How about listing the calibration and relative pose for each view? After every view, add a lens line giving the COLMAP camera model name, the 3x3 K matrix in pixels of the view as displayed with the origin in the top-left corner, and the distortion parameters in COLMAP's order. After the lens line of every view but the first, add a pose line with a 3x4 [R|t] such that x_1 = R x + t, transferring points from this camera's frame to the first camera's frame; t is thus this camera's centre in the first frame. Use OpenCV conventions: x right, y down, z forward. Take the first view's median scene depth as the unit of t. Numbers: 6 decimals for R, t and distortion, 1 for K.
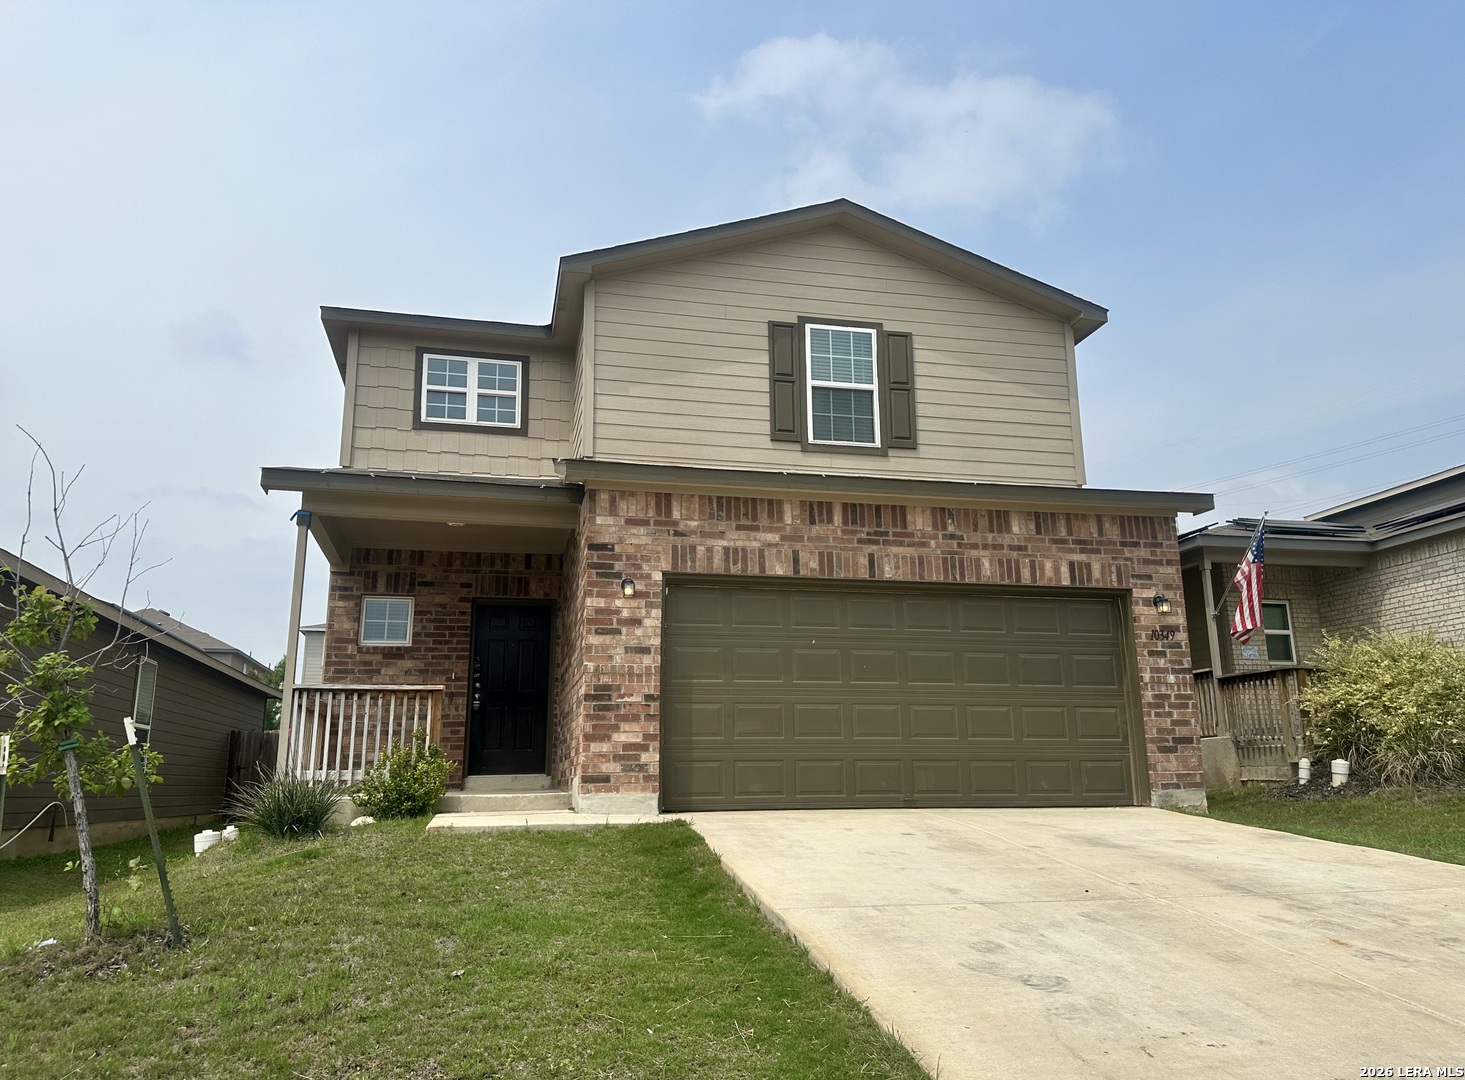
lens RADIAL K [[1091.6, 0, 736.0], [0, 1091.6, 538.0], [0, 0, 1]] dist [0.066688, -0.041735]
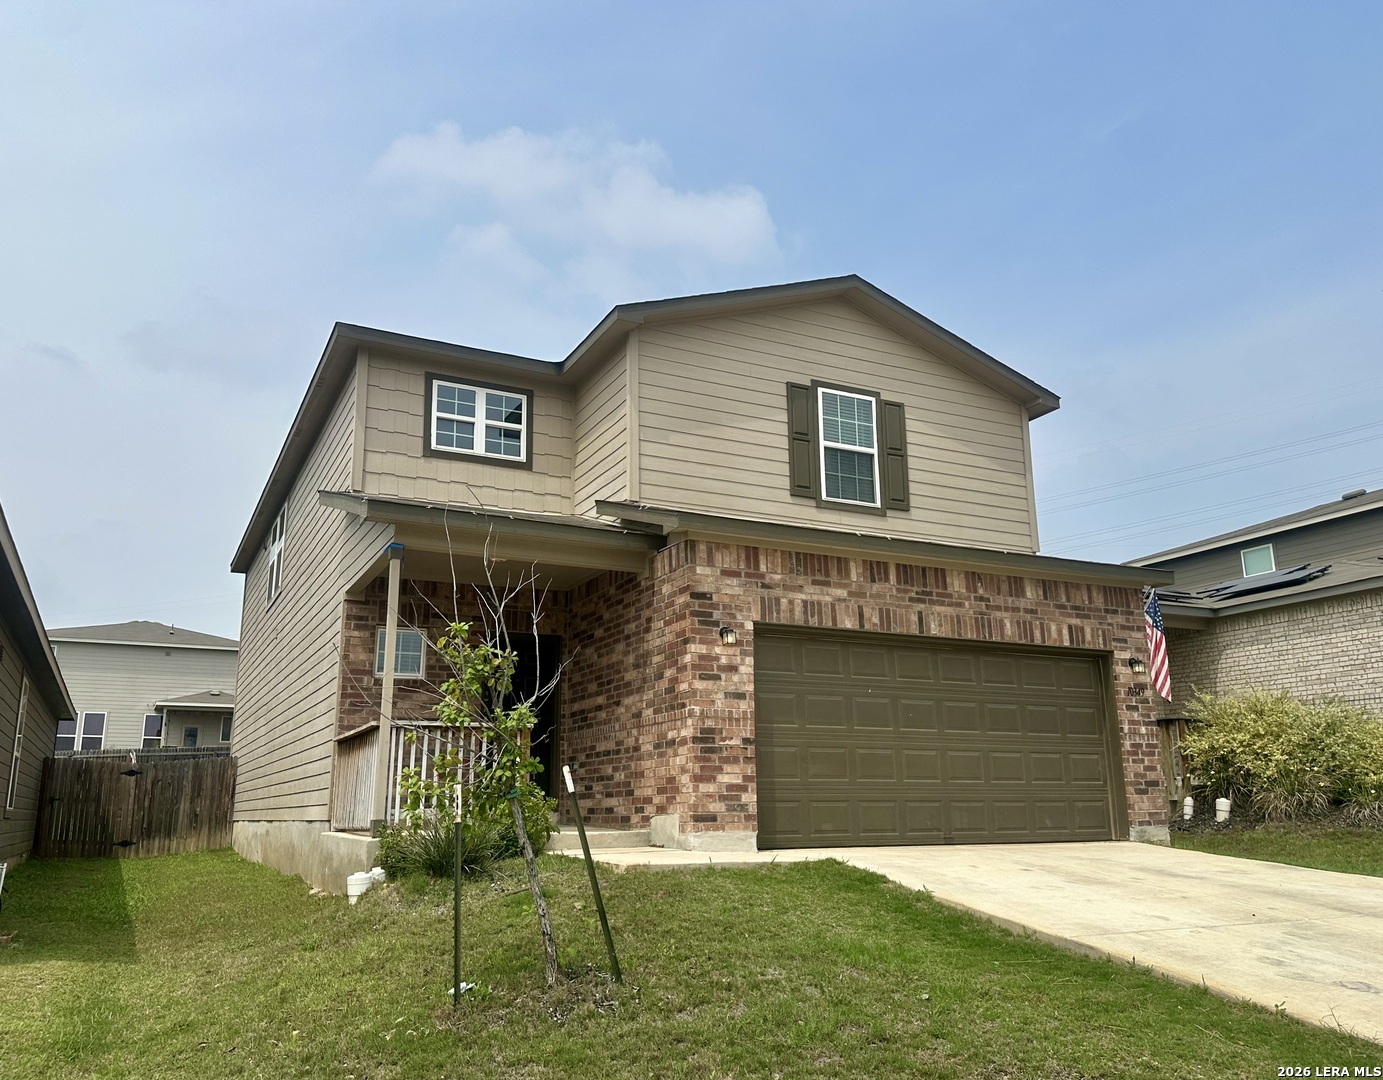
lens RADIAL K [[1131.7, 0, 693.4], [0, 1131.7, 539.2], [0, 0, 1]] dist [0.056031, -0.050716]
pose [[0.969219, 0.058737, 0.239093, -0.363065], [-0.055301, 0.998248, -0.021063, -0.020958], [-0.239911, 0.007193, 0.970768, -0.049378]]
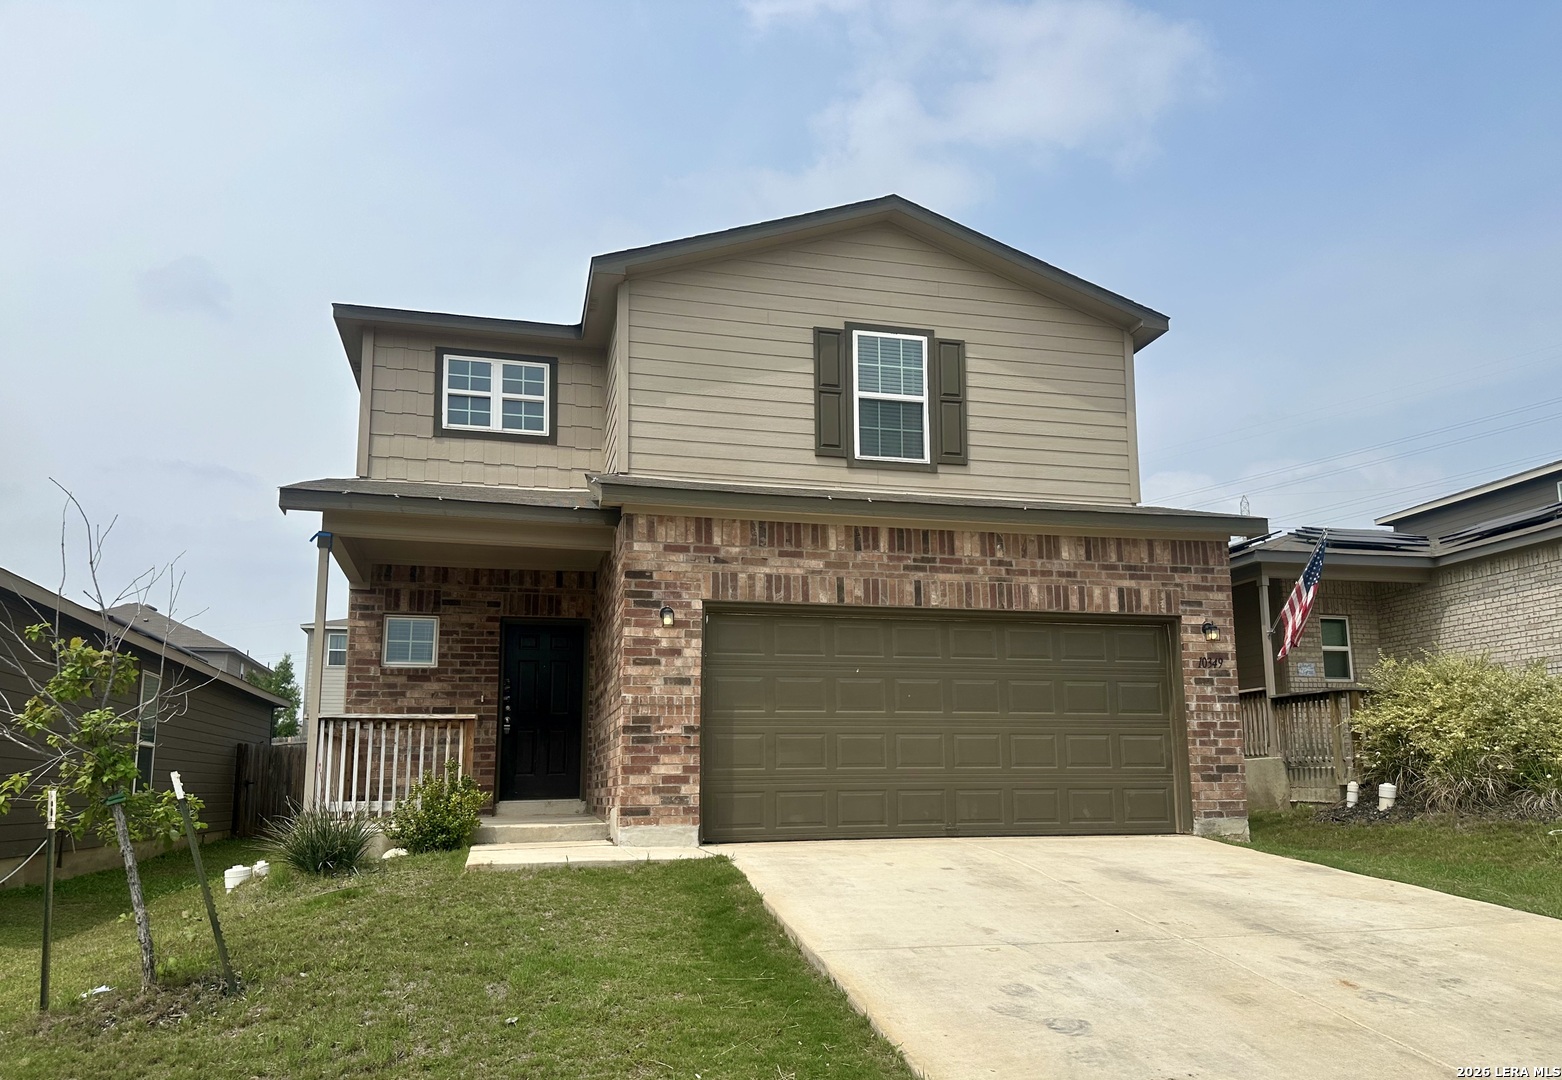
lens RADIAL K [[1188.0, 0, 813.7], [0, 1188.0, 608.7], [0, 0, 1]] dist [0.084484, -0.057583]
pose [[0.999464, 0.005519, 0.032264, -0.002511], [-0.007902, 0.997212, 0.074194, -0.037581], [-0.031765, -0.074410, 0.996722, -0.053260]]
